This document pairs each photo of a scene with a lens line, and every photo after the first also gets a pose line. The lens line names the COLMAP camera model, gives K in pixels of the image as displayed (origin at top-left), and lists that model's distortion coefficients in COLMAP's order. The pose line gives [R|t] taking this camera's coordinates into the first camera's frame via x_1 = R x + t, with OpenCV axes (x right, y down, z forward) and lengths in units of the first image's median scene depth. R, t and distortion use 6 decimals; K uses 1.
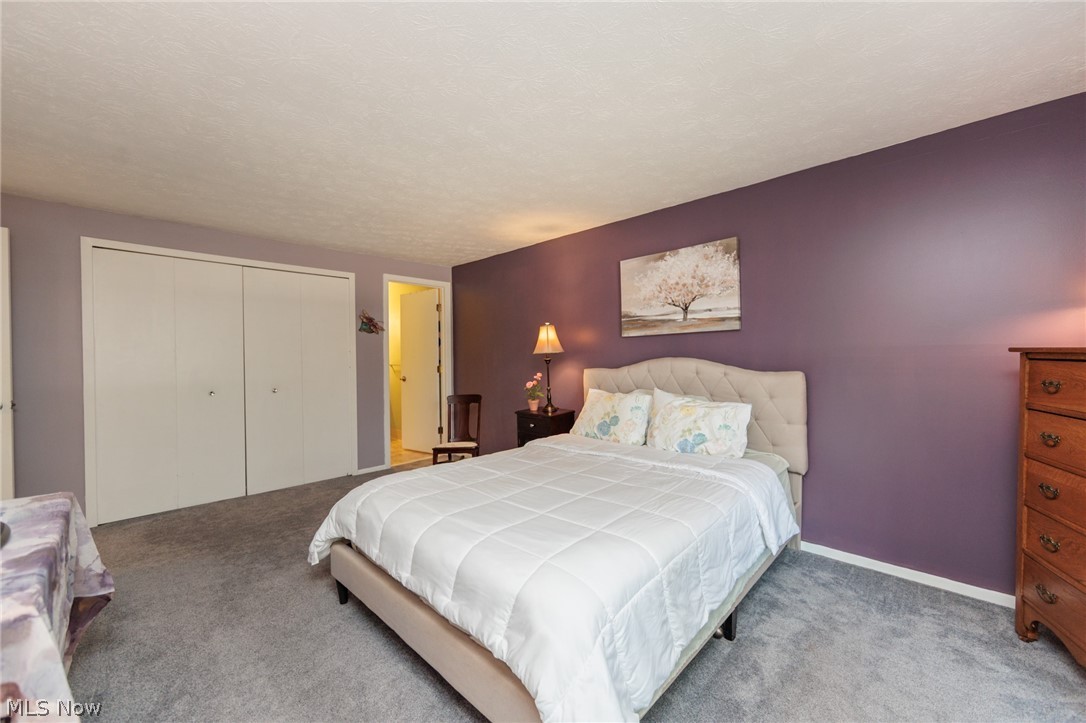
lens RADIAL K [[423.8, 0, 545.2], [0, 423.8, 361.1], [0, 0, 1]] dist [-0.003430, -0.000259]
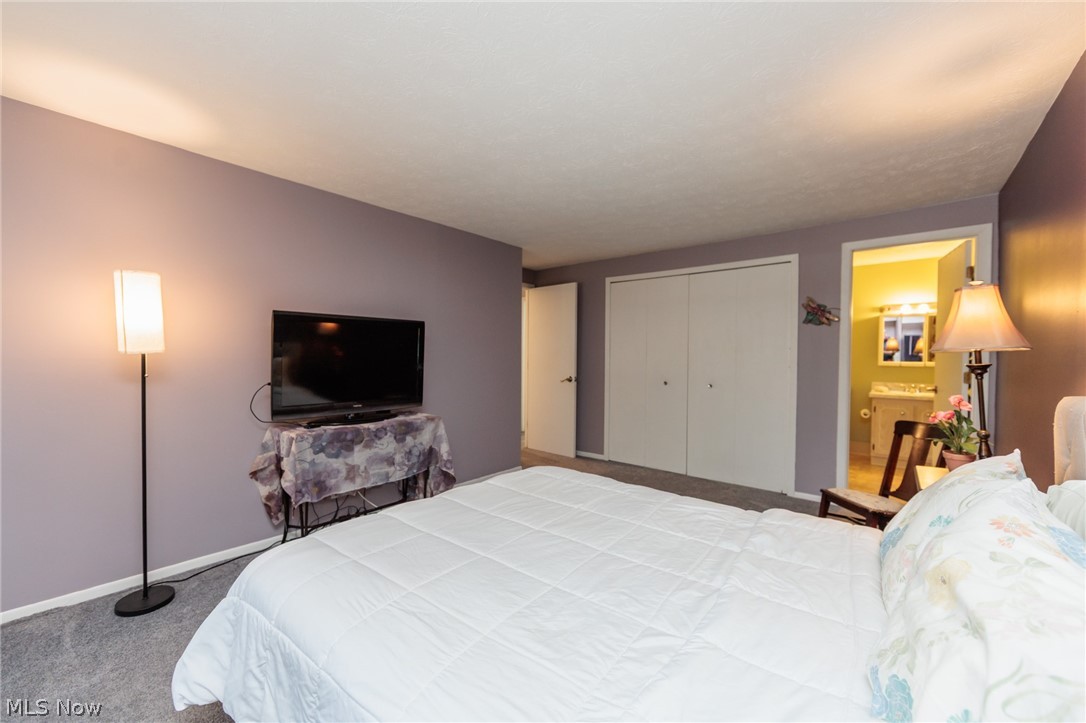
lens RADIAL K [[423.8, 0, 545.2], [0, 423.8, 361.1], [0, 0, 1]] dist [-0.003430, -0.000259]
pose [[0.062762, 0.030435, -0.997564, 0.375784], [-0.014132, 0.999462, 0.029604, -0.016777], [0.997928, 0.012240, 0.063159, 0.497729]]
